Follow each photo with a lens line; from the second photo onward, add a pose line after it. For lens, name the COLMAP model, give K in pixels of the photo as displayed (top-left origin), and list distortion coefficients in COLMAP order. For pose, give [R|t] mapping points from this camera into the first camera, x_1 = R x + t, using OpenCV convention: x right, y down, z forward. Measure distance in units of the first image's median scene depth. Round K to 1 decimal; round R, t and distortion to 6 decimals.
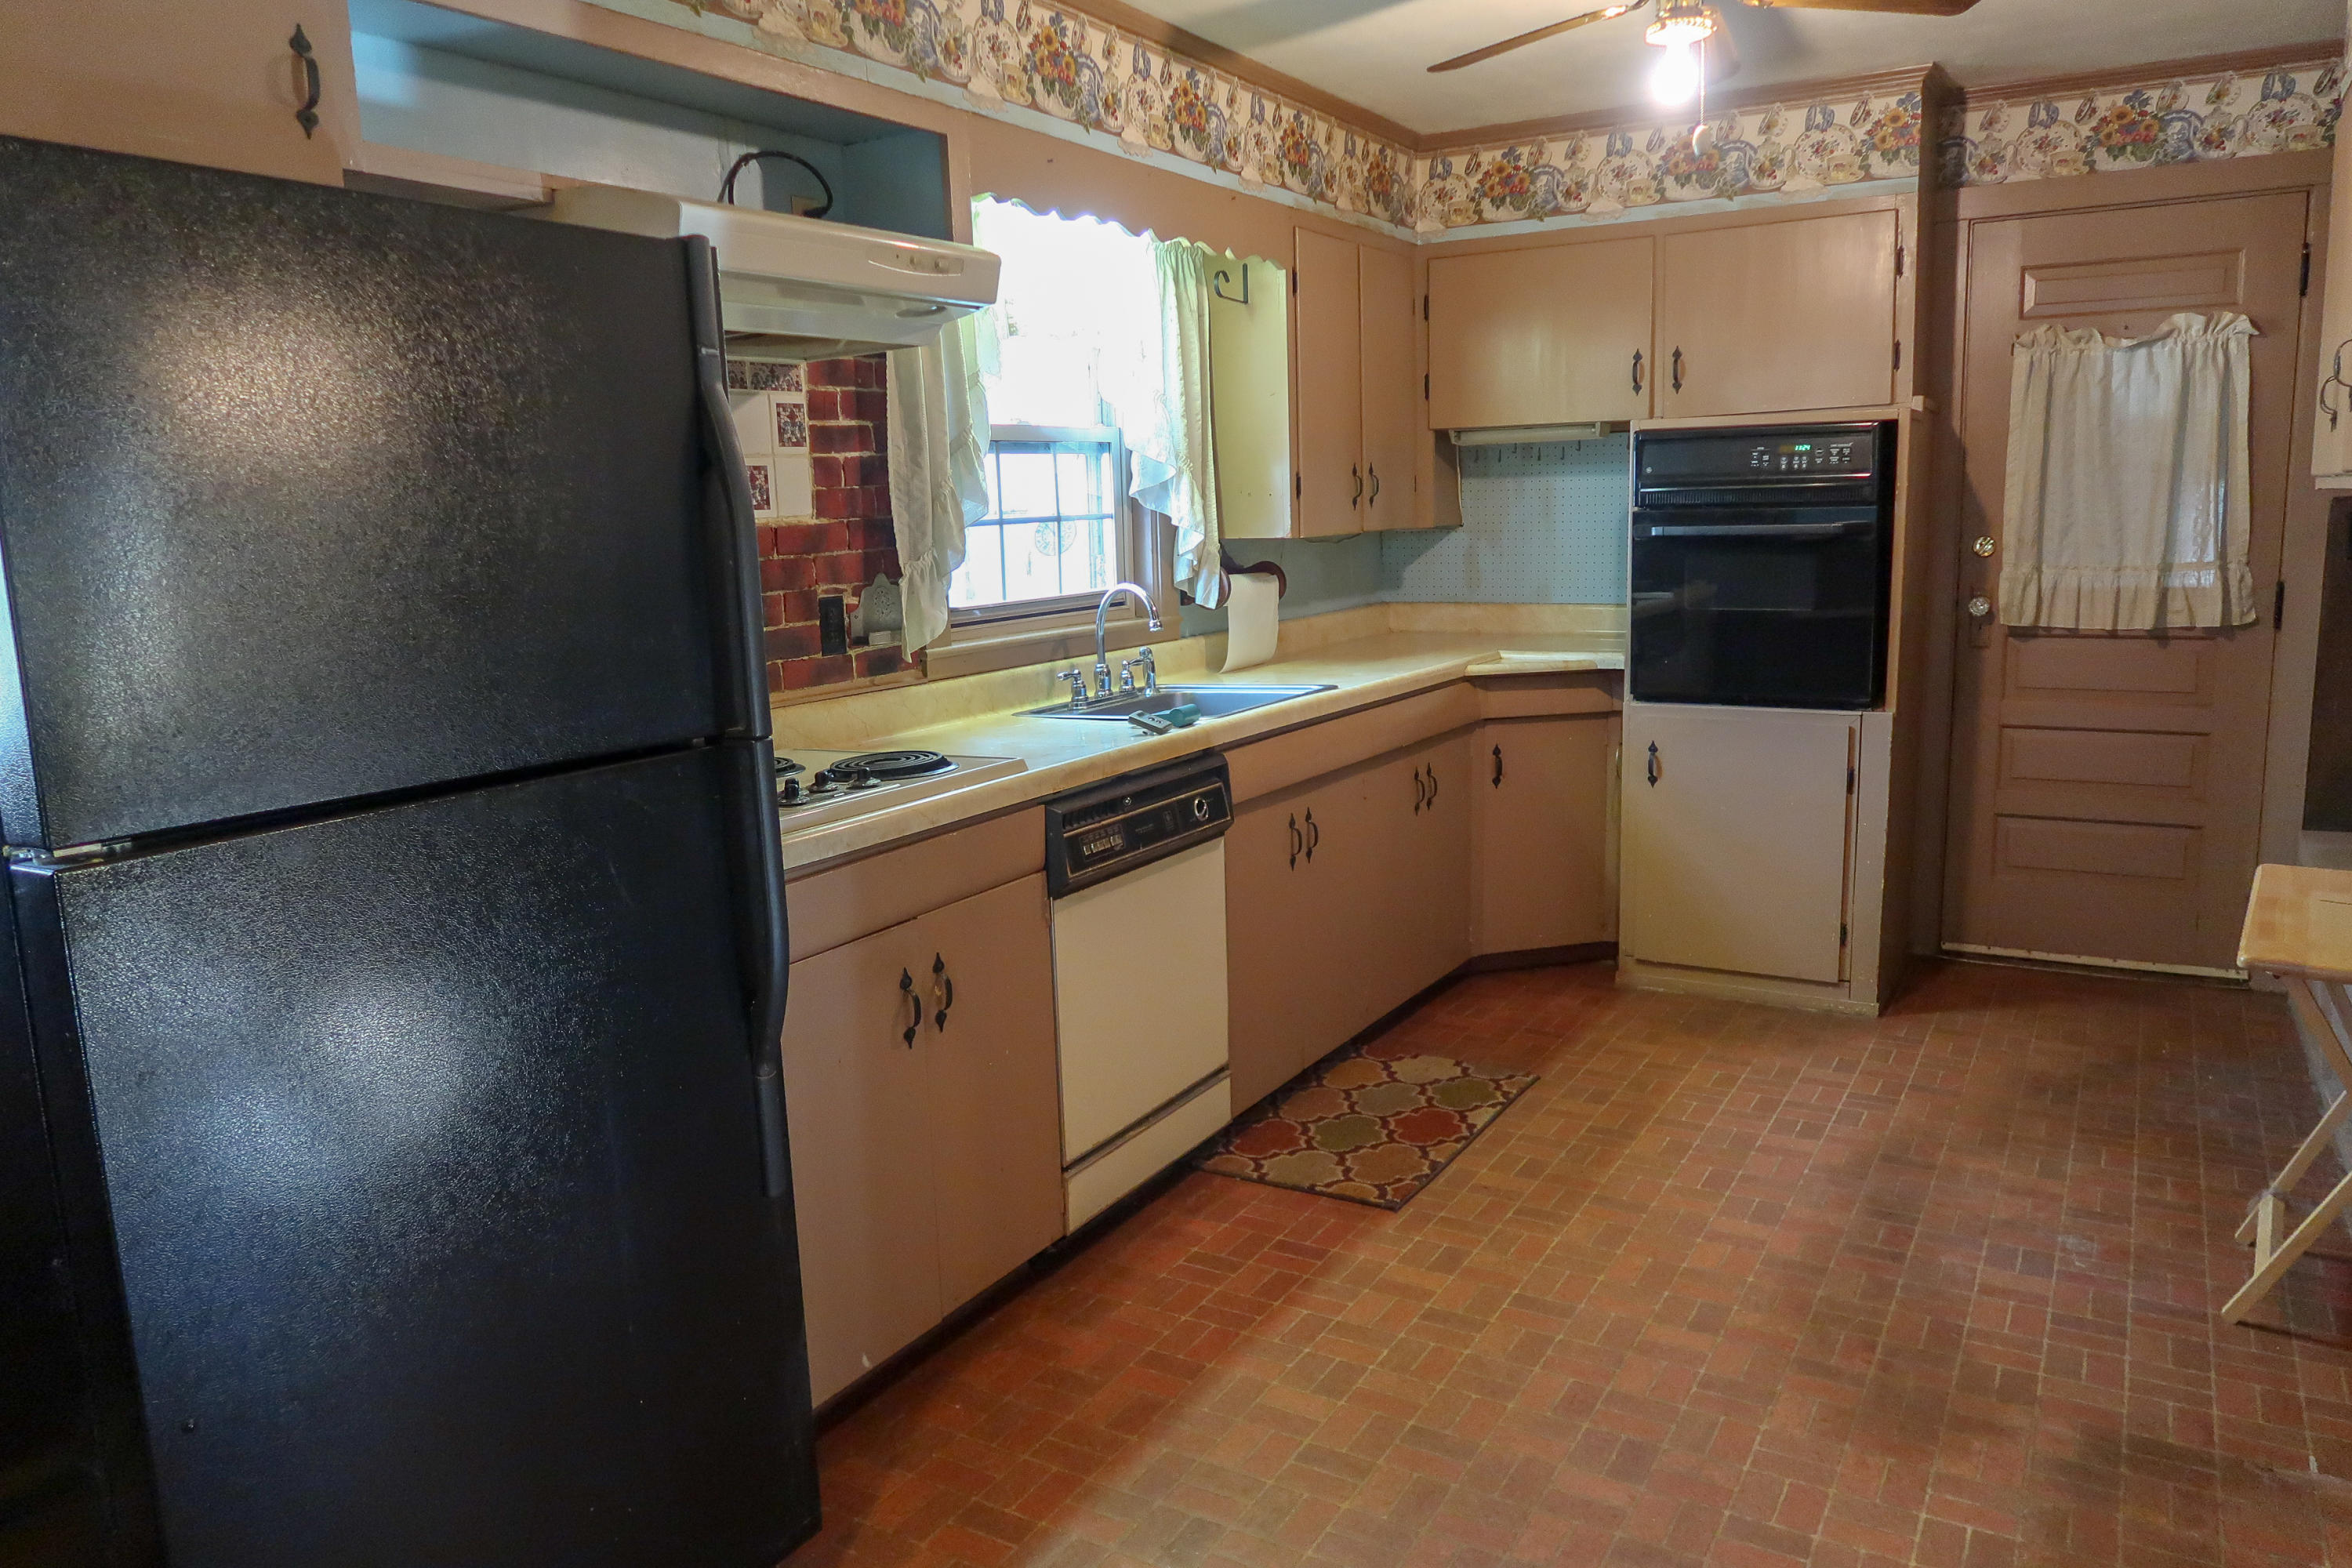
lens RADIAL K [[1647.7, 0, 1185.0], [0, 1647.7, 772.4], [0, 0, 1]] dist [-0.011979, 0.002229]
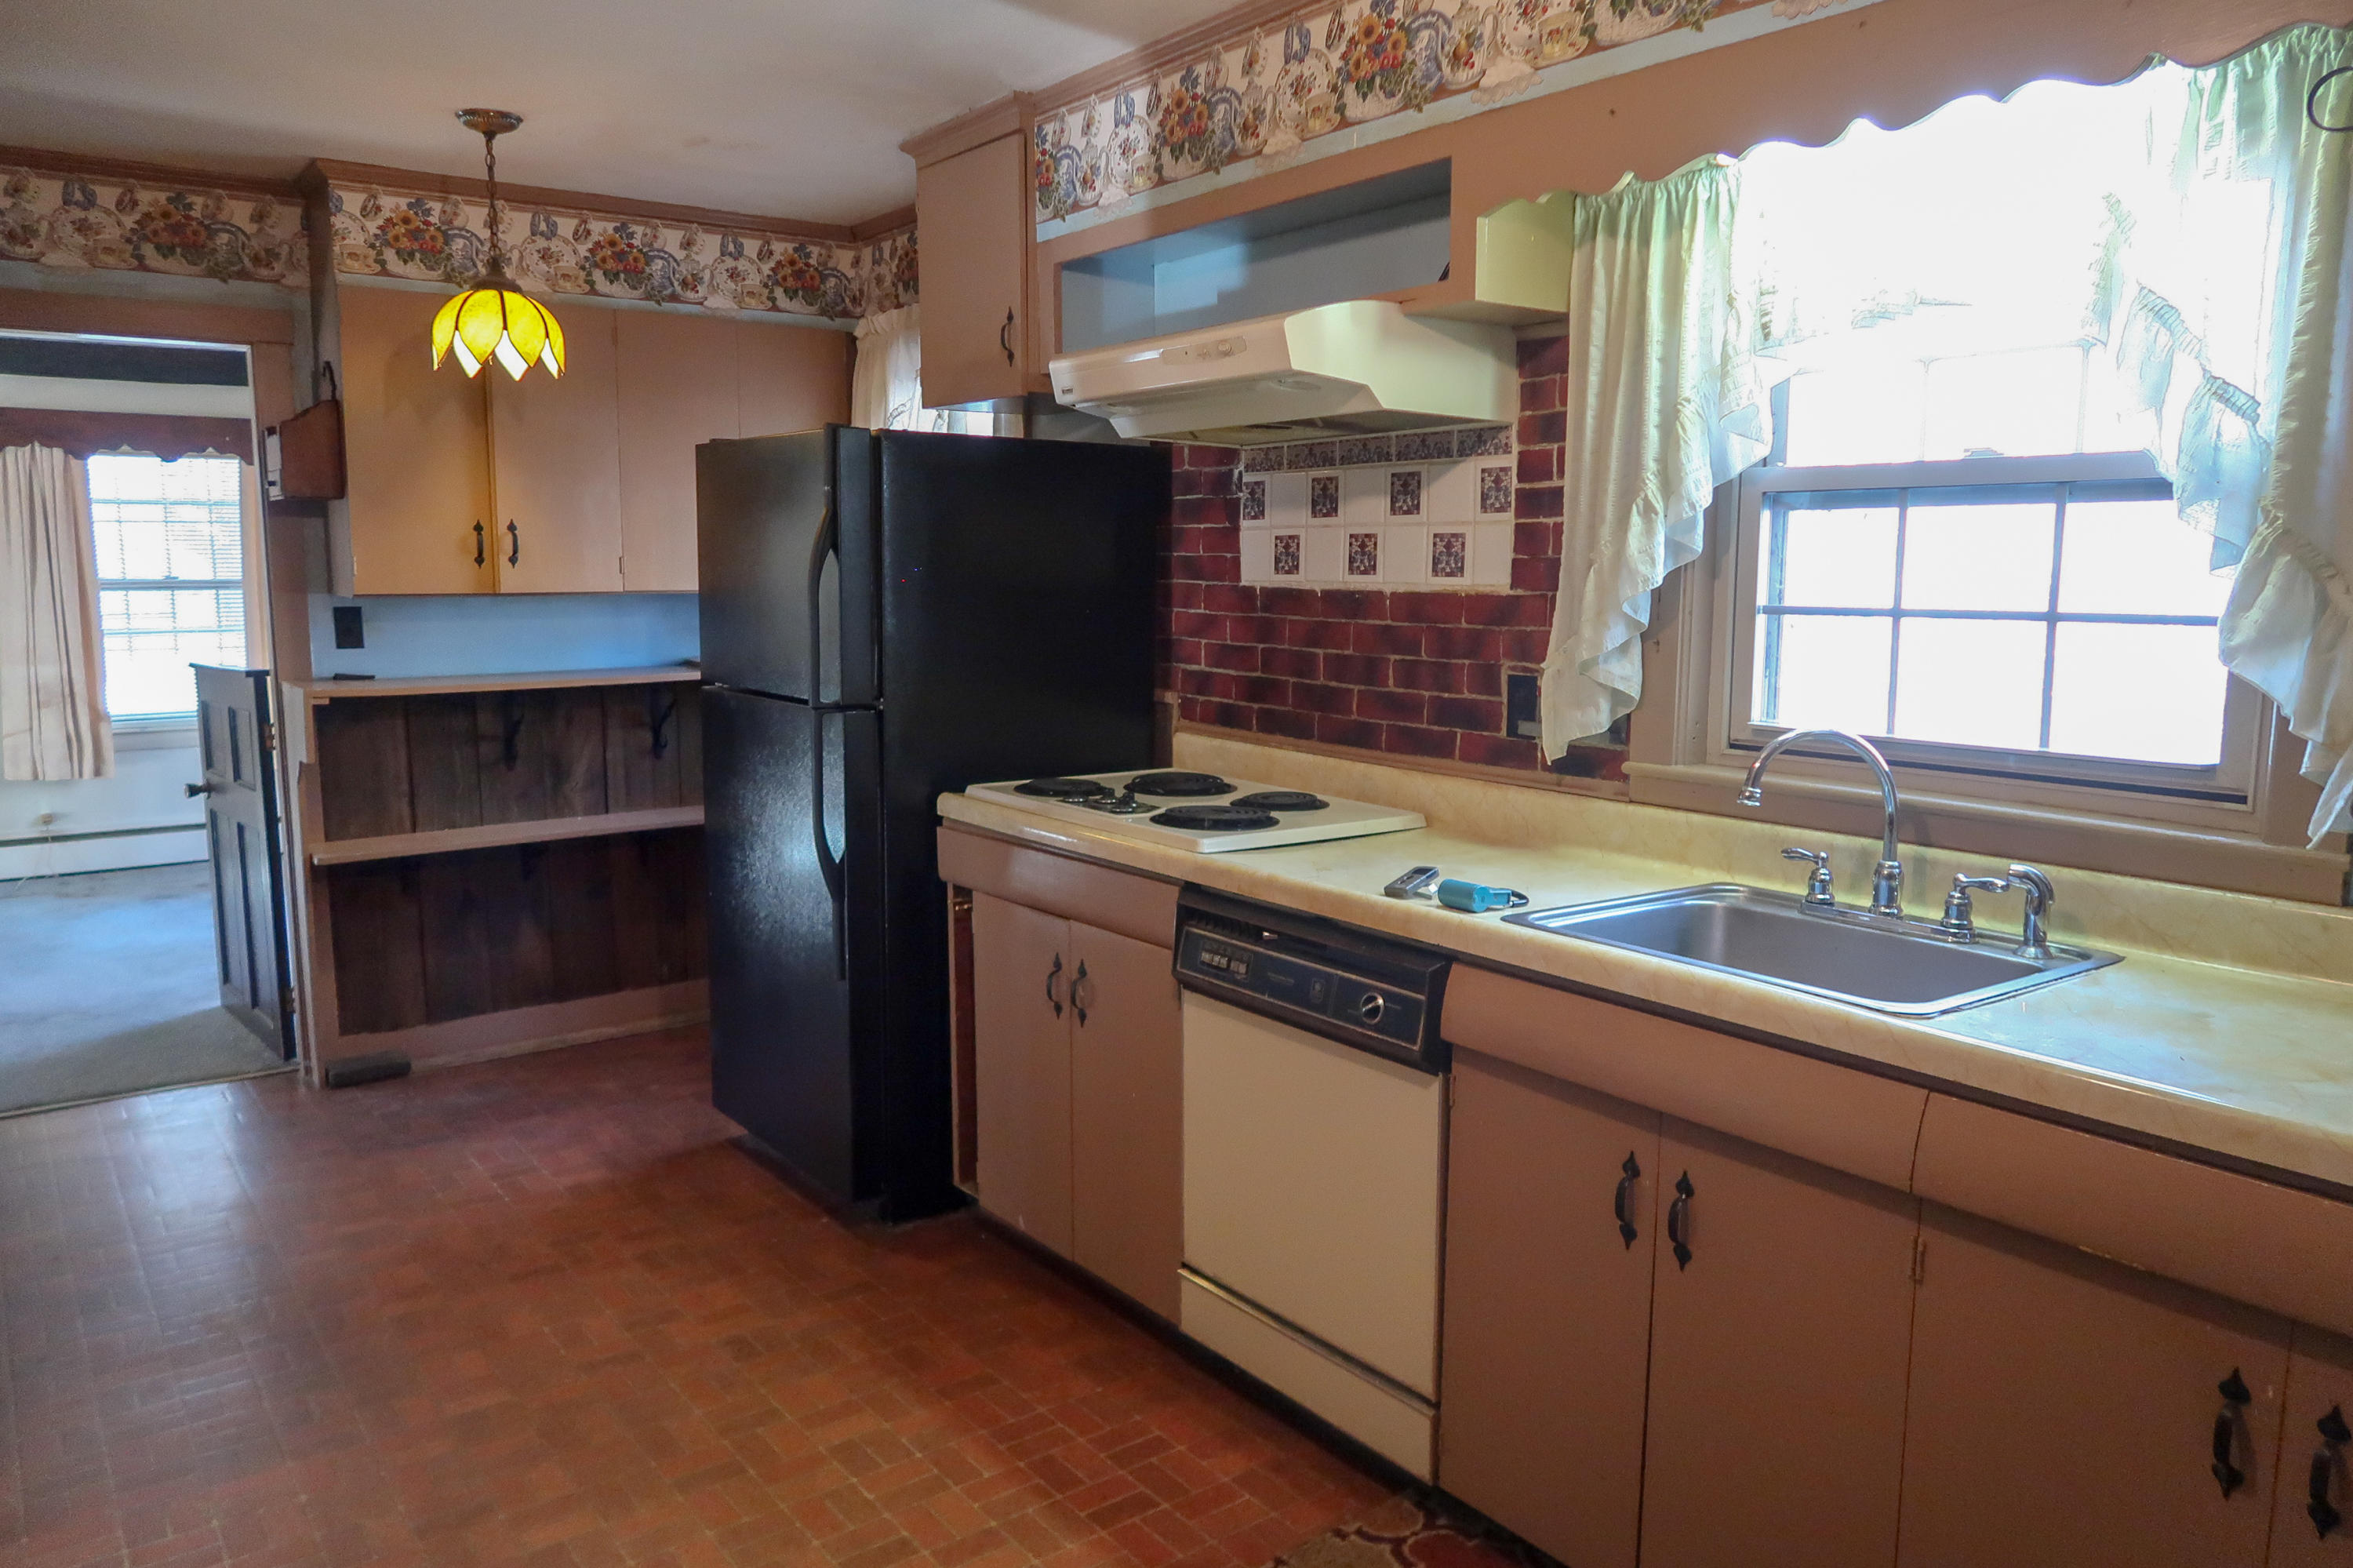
lens RADIAL K [[1605.9, 0, 1177.0], [0, 1605.9, 790.1], [0, 0, 1]] dist [-0.063230, -0.000710]
pose [[-0.383194, 0.153769, -0.910778, 0.712222], [-0.143438, 0.964177, 0.223133, -0.228036], [0.912462, 0.216143, -0.347411, 1.213904]]
